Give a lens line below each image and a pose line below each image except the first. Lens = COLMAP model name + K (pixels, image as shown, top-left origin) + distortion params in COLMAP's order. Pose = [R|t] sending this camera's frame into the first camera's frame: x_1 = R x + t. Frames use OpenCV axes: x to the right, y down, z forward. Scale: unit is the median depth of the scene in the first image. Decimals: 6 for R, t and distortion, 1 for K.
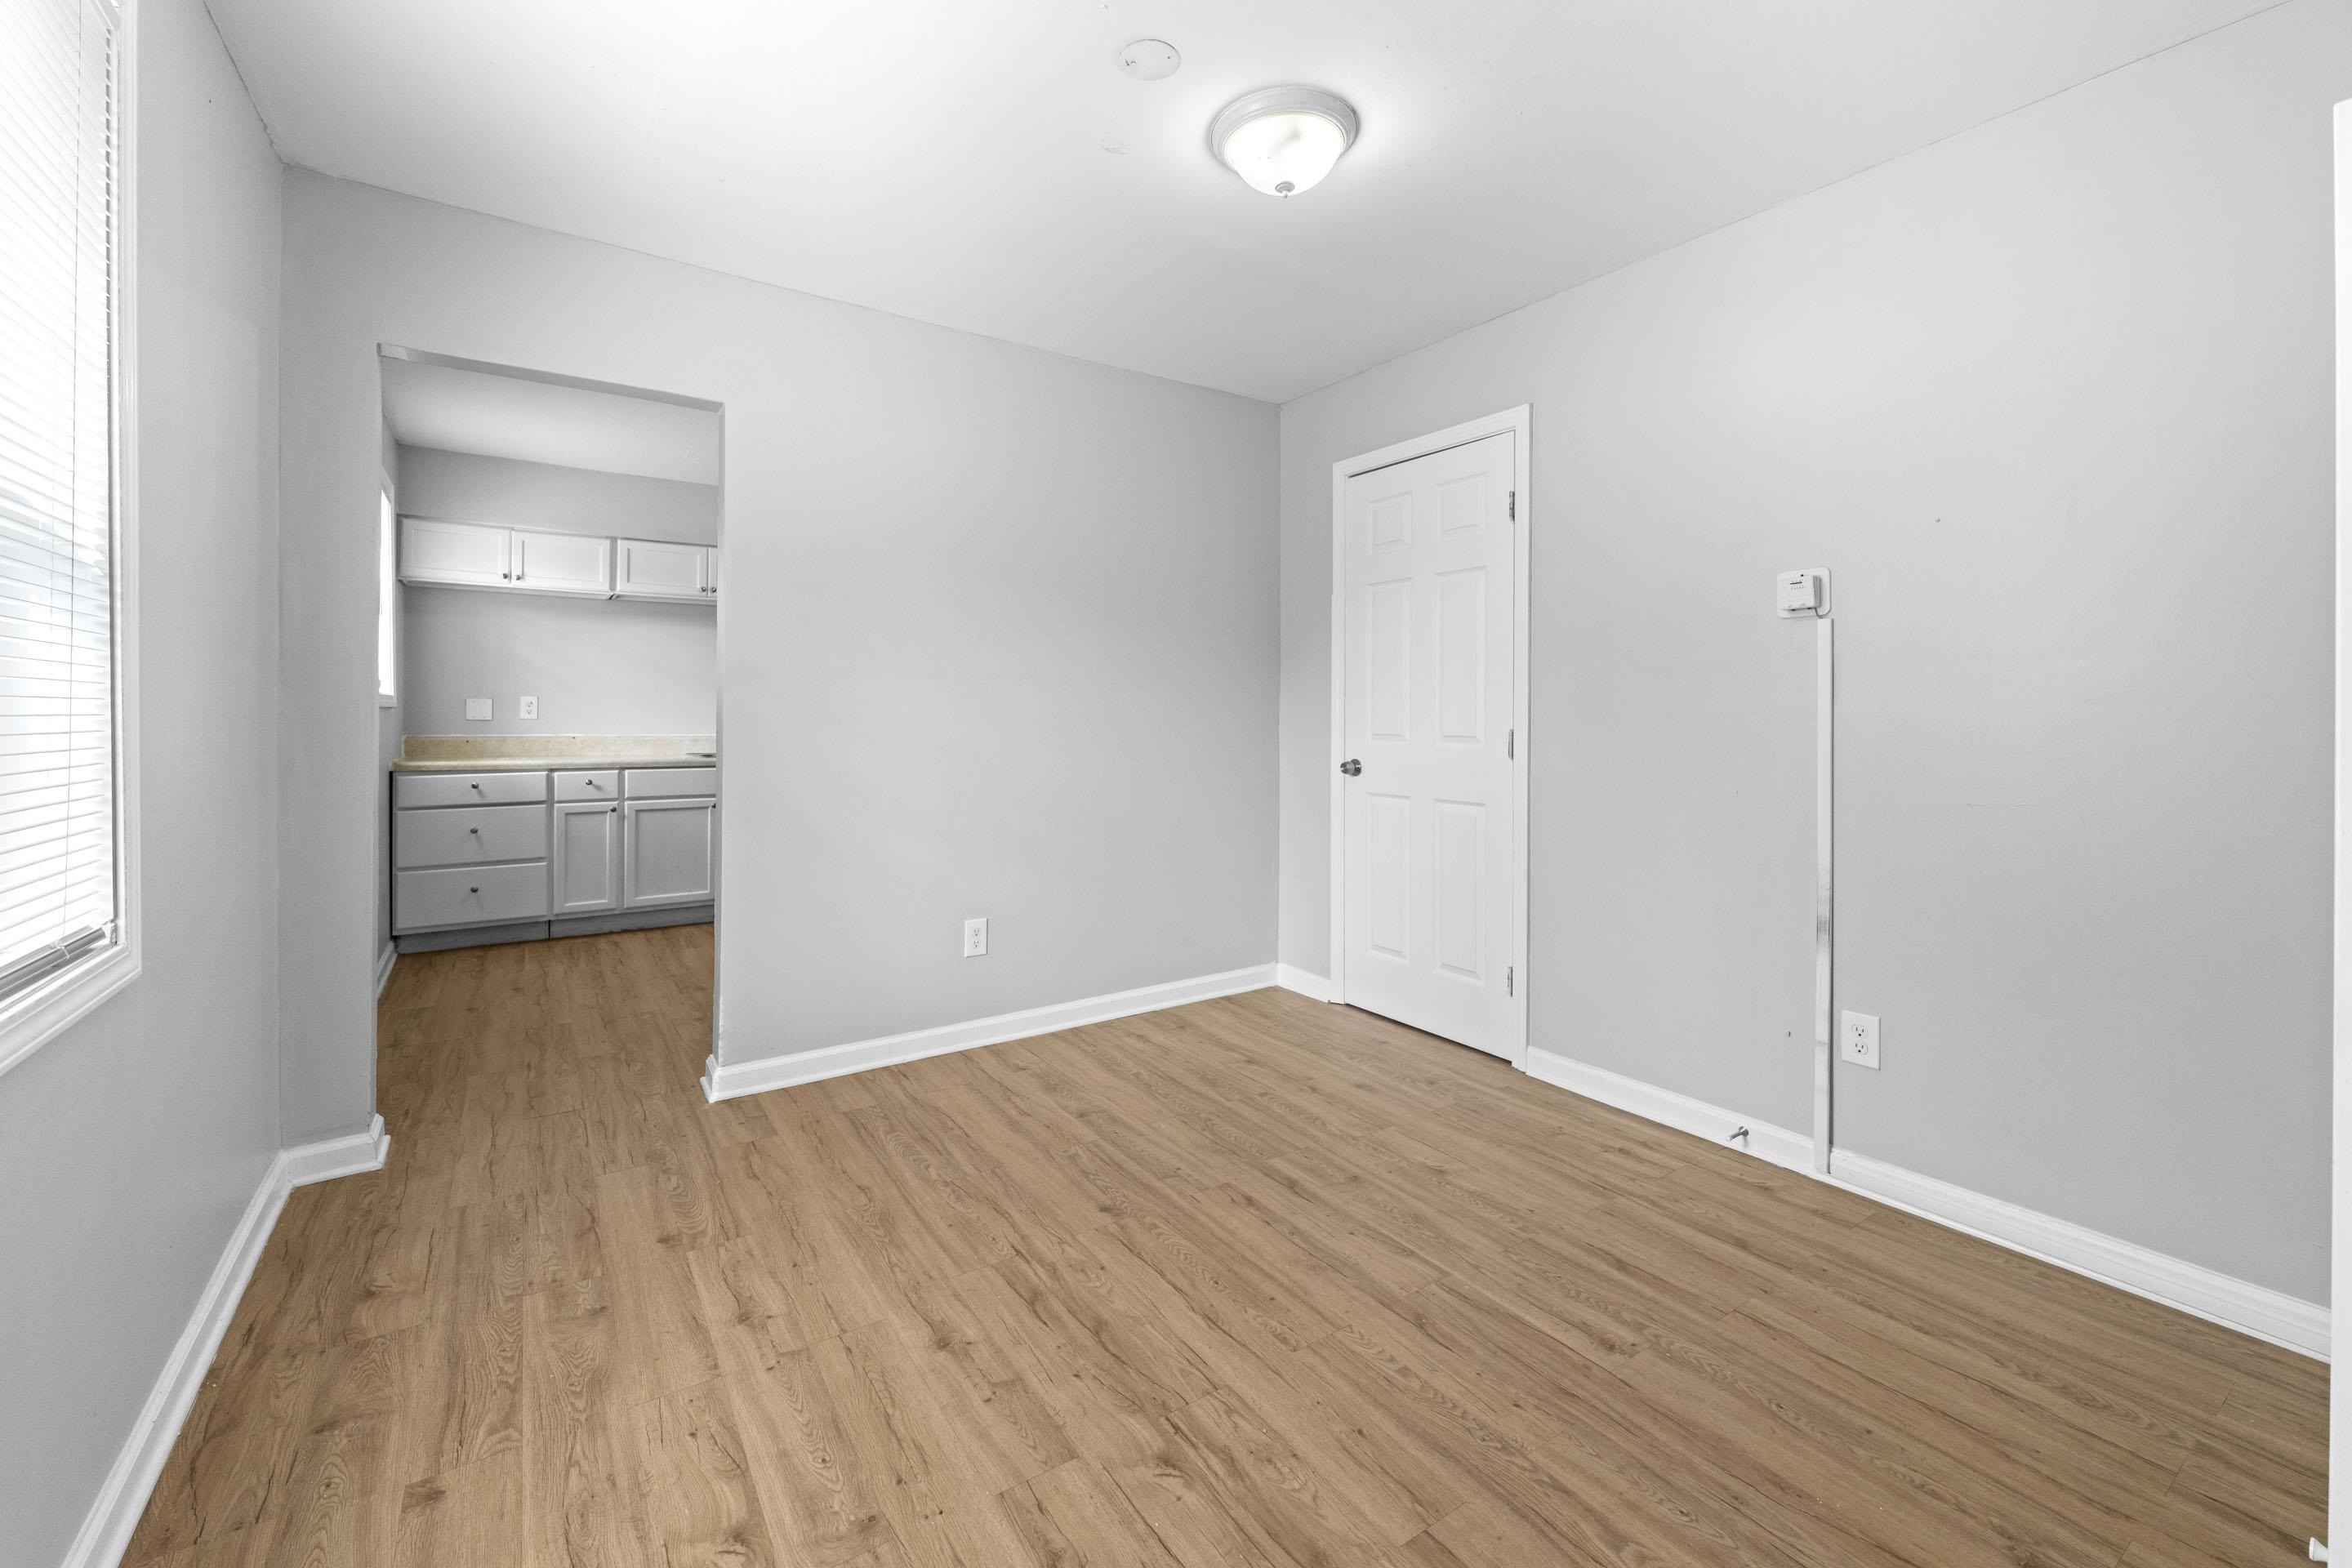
lens RADIAL K [[960.6, 0, 1158.9], [0, 960.6, 725.1], [0, 0, 1]] dist [0.000800, 0.000022]
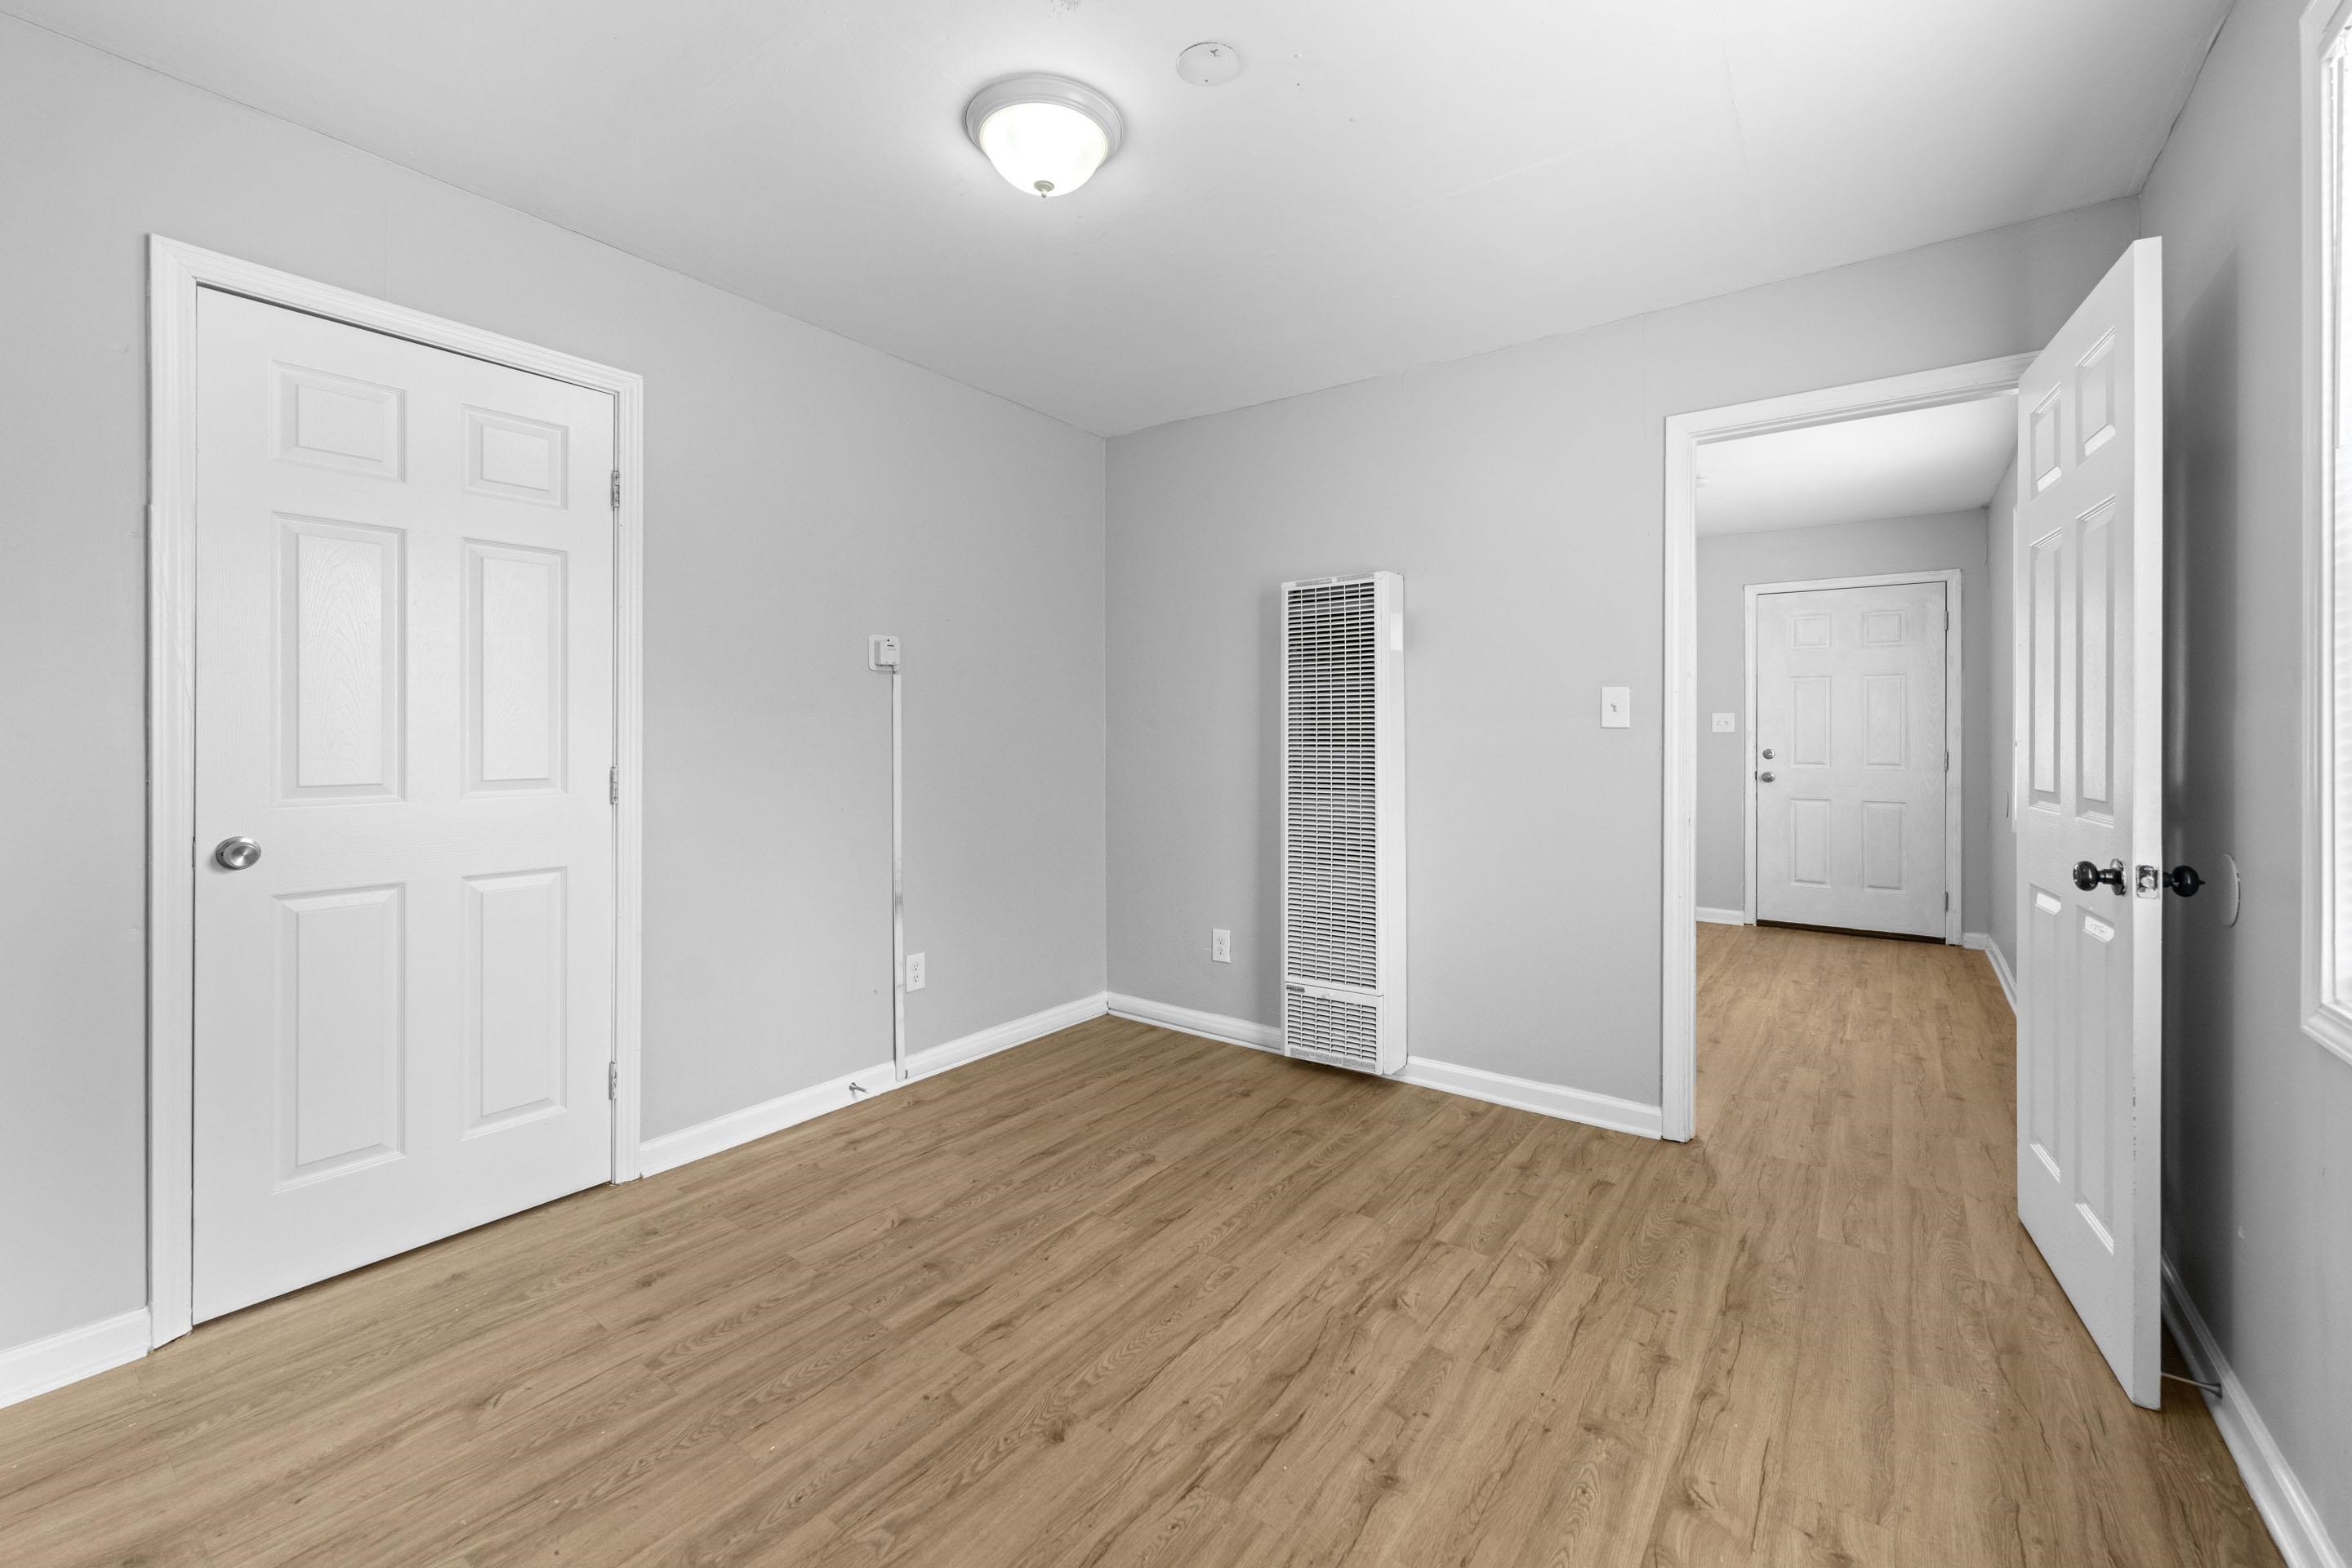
lens RADIAL K [[957.7, 0, 1176.8], [0, 957.7, 738.7], [0, 0, 1]] dist [0.001822, 0.000230]
pose [[-0.340460, -0.003241, 0.940253, -0.849674], [0.011201, 0.999909, 0.007502, -0.029914], [-0.940192, 0.013086, -0.340393, 1.282998]]
